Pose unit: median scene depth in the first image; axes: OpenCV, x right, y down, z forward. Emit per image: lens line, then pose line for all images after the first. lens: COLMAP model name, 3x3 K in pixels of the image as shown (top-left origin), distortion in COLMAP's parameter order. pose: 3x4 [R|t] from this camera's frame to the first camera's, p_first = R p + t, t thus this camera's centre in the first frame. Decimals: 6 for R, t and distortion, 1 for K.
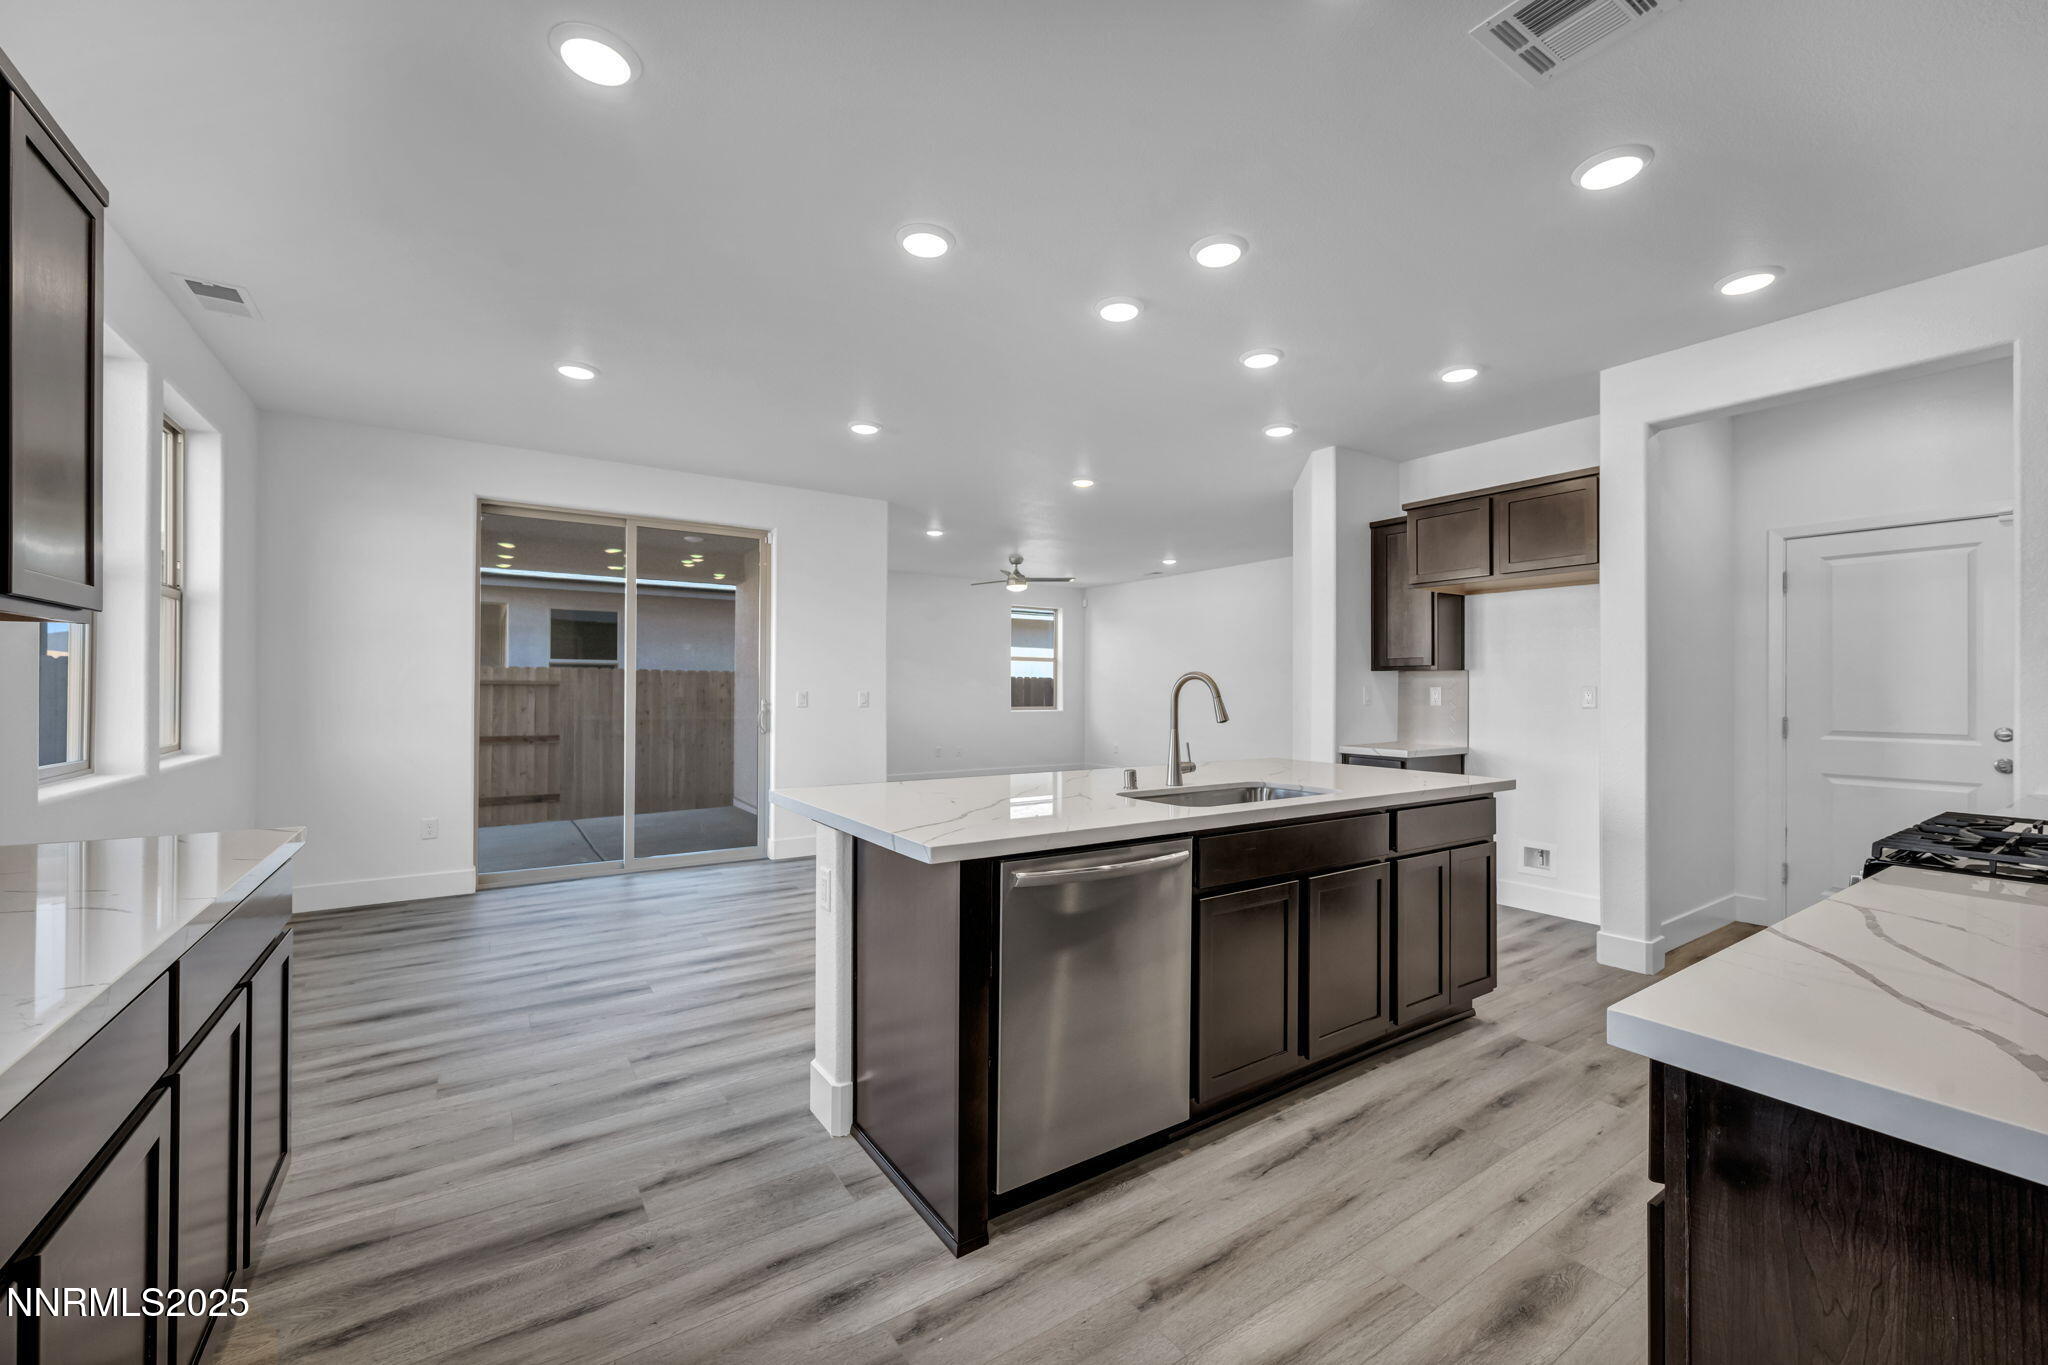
lens RADIAL K [[817.5, 0, 1028.5], [0, 817.5, 686.0], [0, 0, 1]] dist [0.007061, 0.000320]
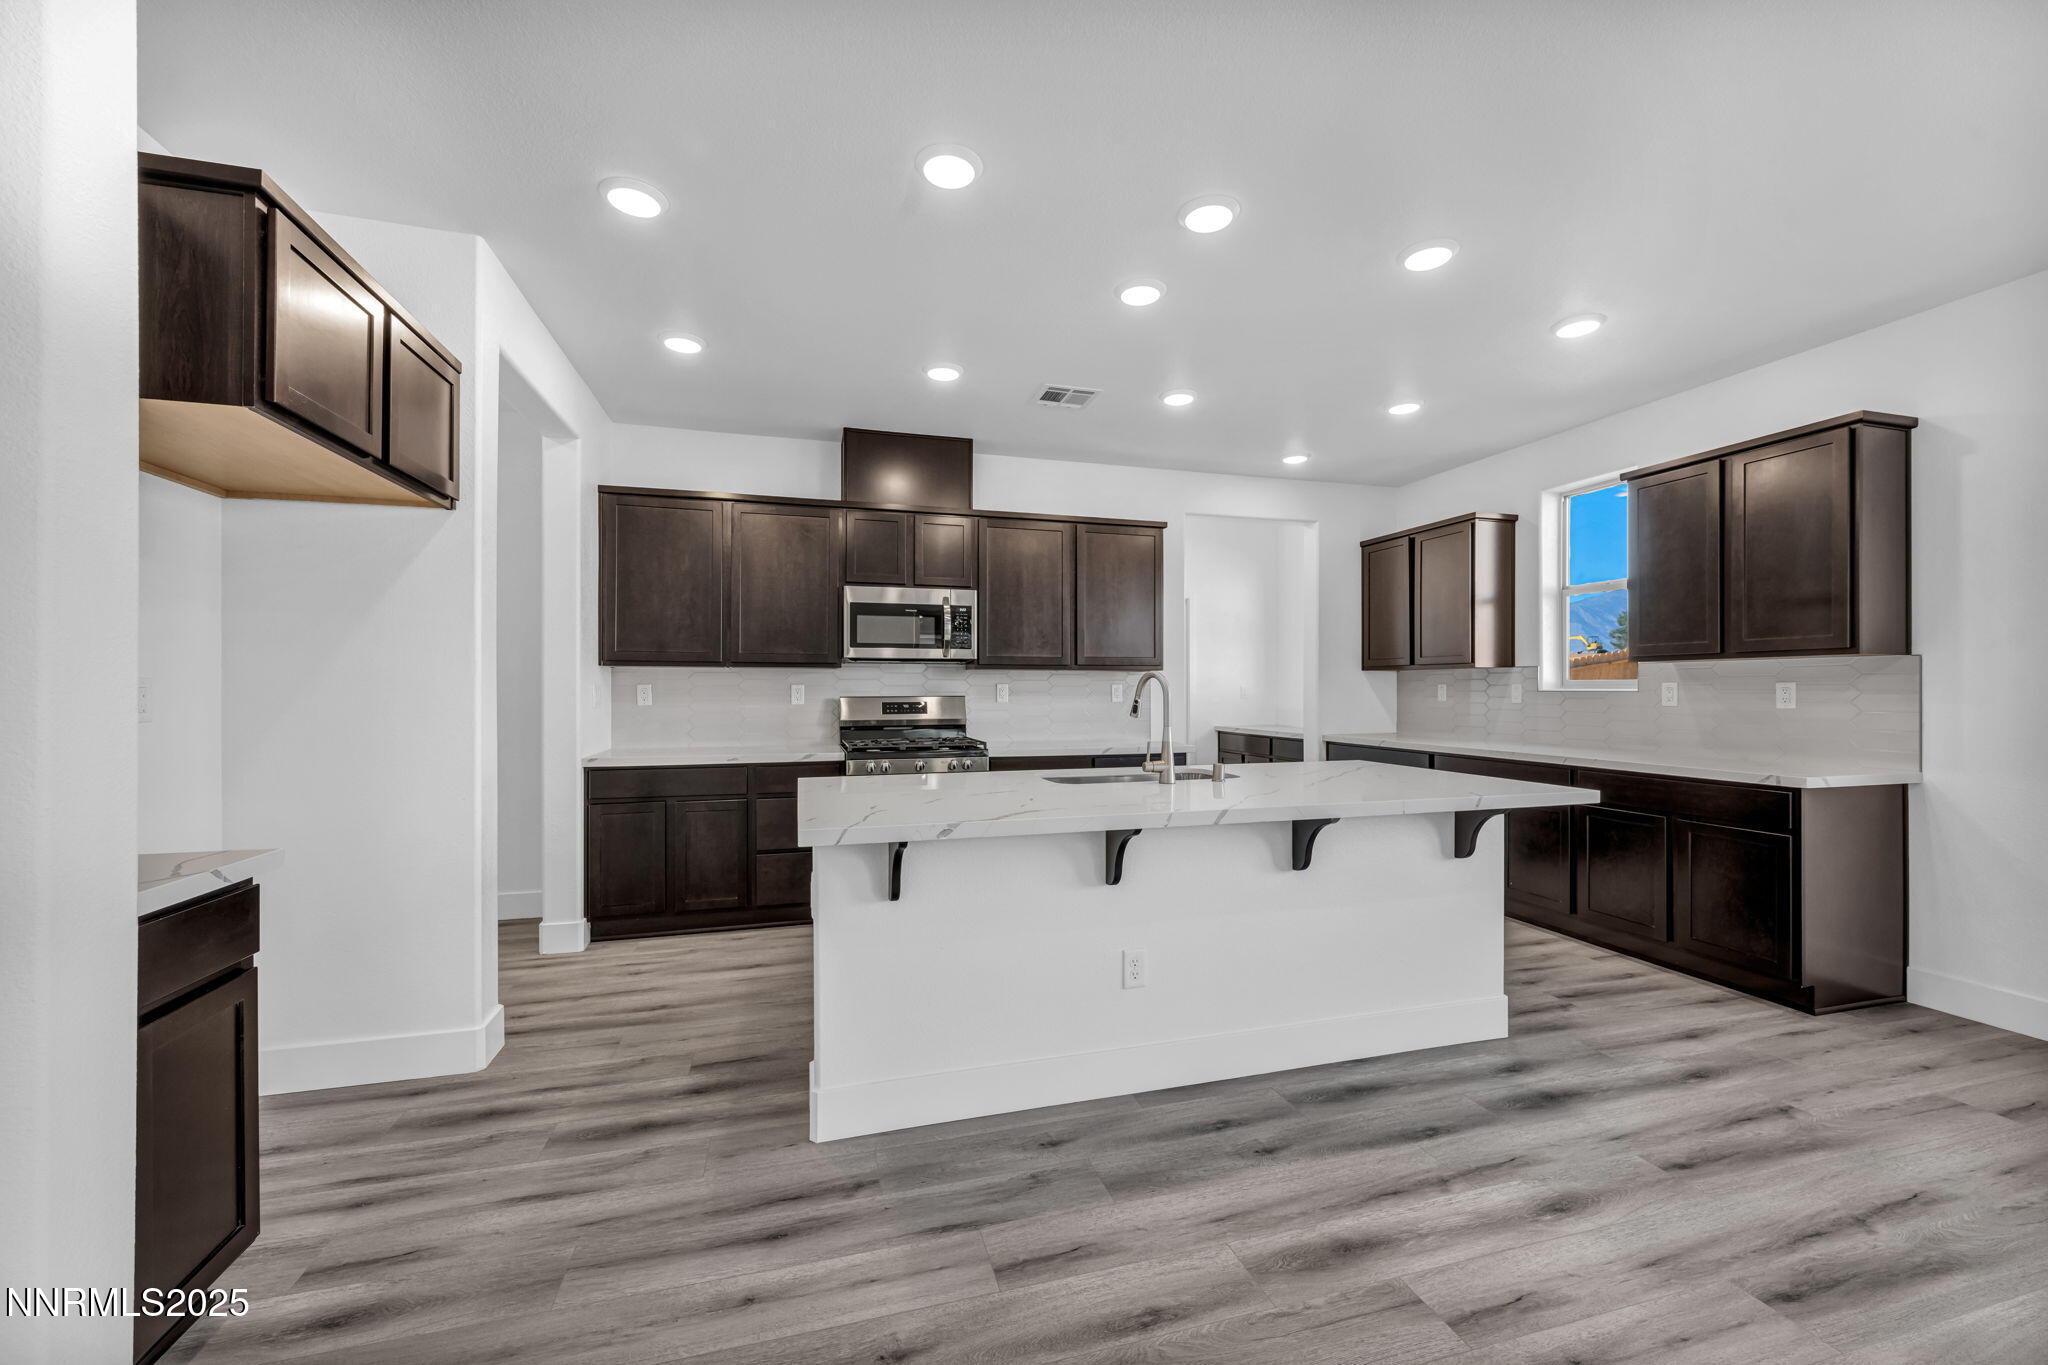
lens RADIAL K [[817.5, 0, 1032.1], [0, 817.5, 669.1], [0, 0, 1]] dist [0.007061, 0.000320]
pose [[-0.953723, 0.006740, 0.300611, 0.049683], [-0.001981, 0.999586, -0.028695, -0.012601], [-0.300680, -0.027963, -0.953315, 1.729021]]
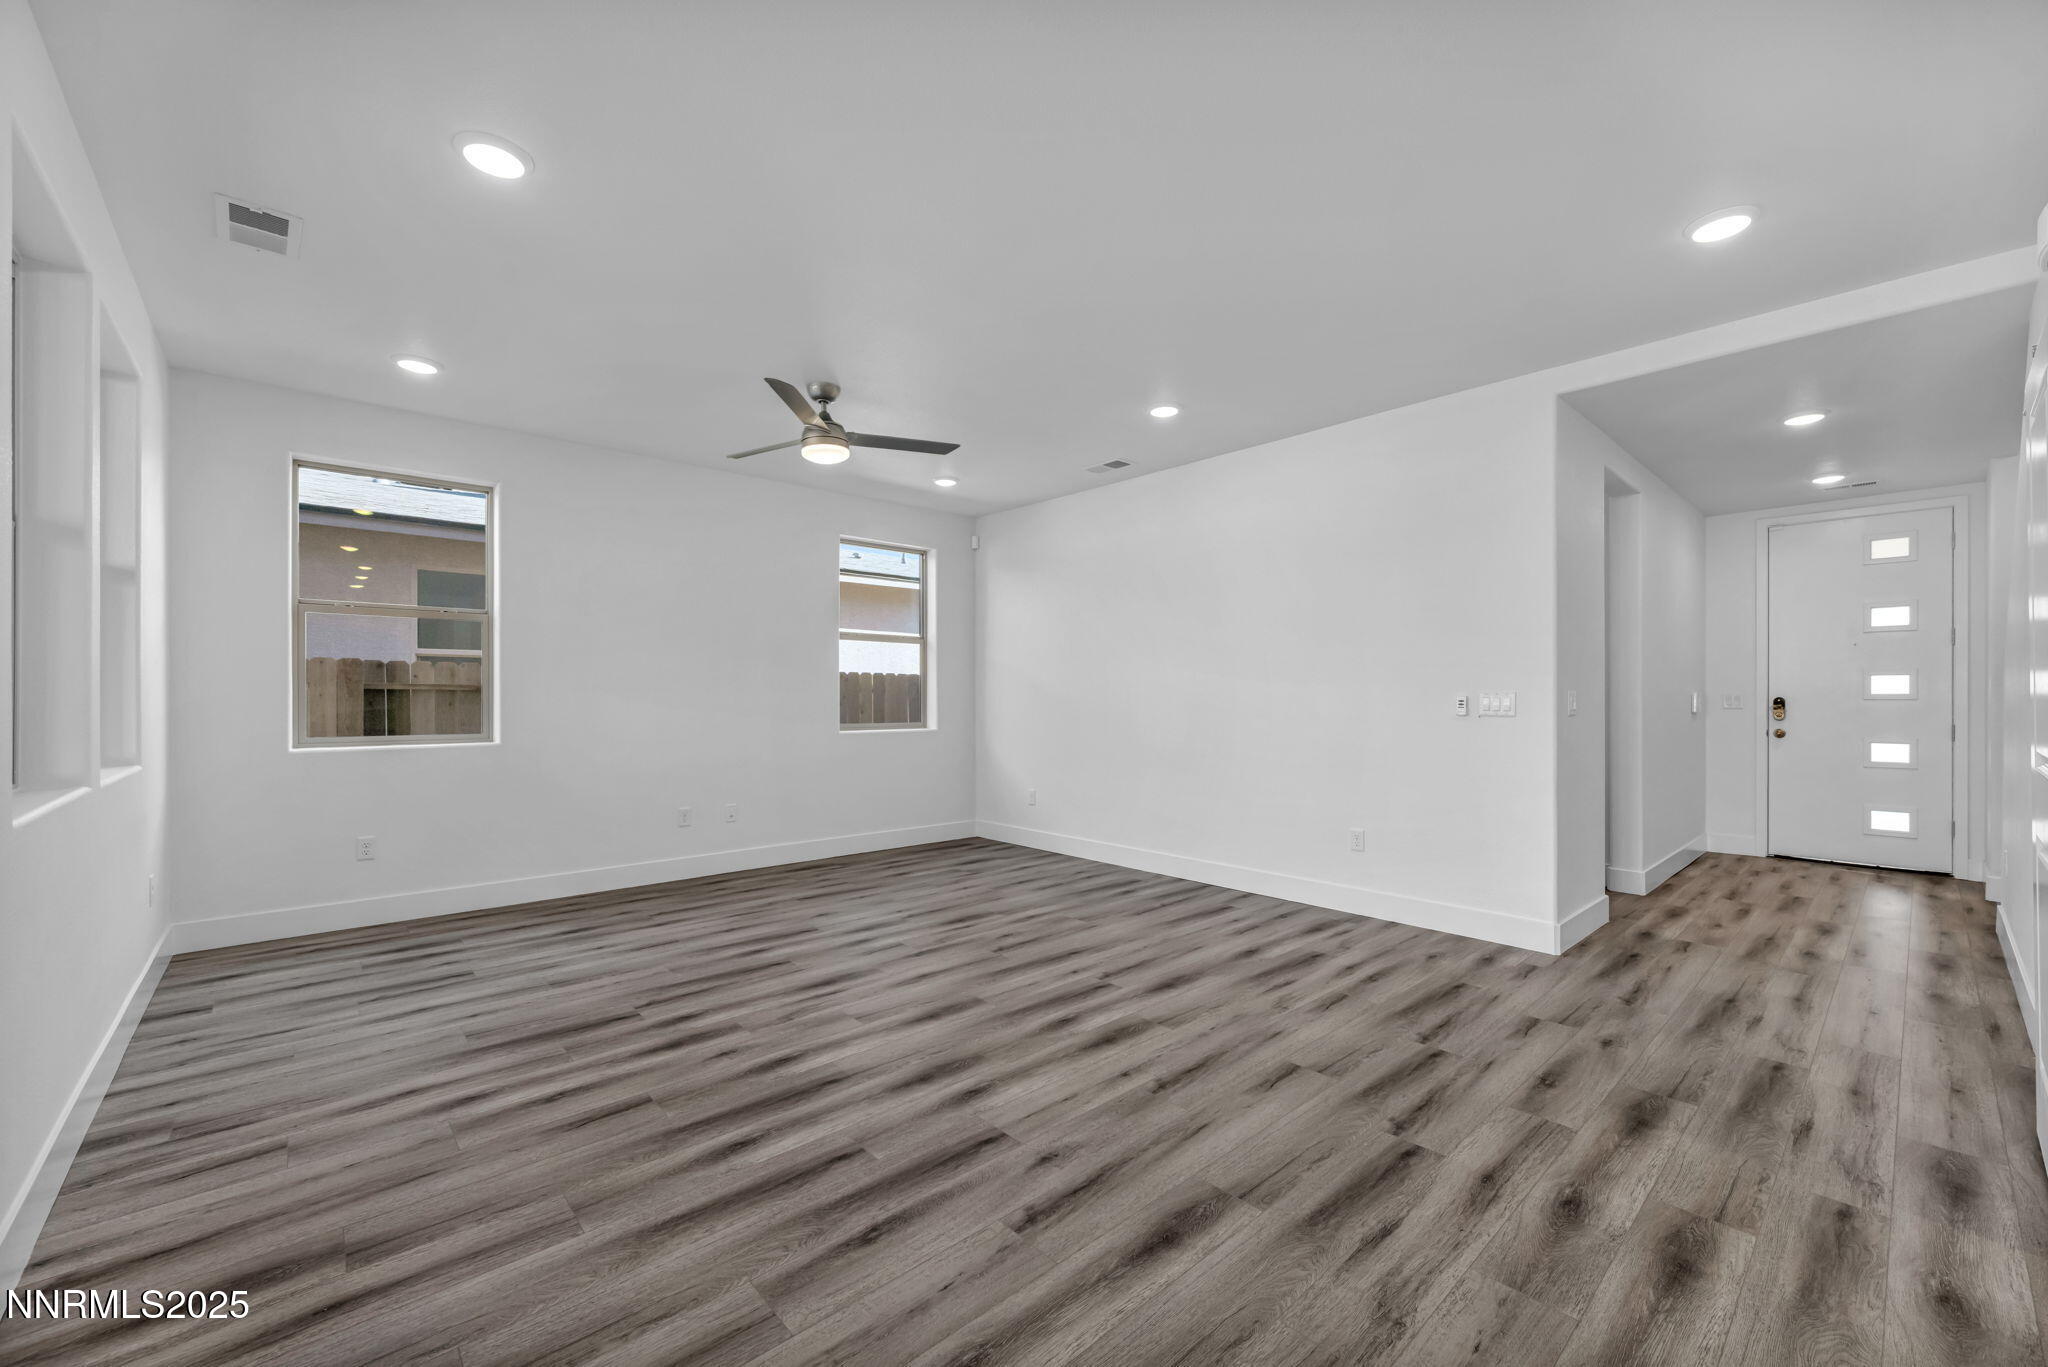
lens RADIAL K [[817.5, 0, 1027.1], [0, 817.5, 693.1], [0, 0, 1]] dist [0.007061, 0.000320]
pose [[0.989241, -0.000740, 0.146293, 0.022137], [0.000396, 0.999997, 0.002383, 0.001912], [-0.146294, -0.002300, 0.989238, 0.456792]]
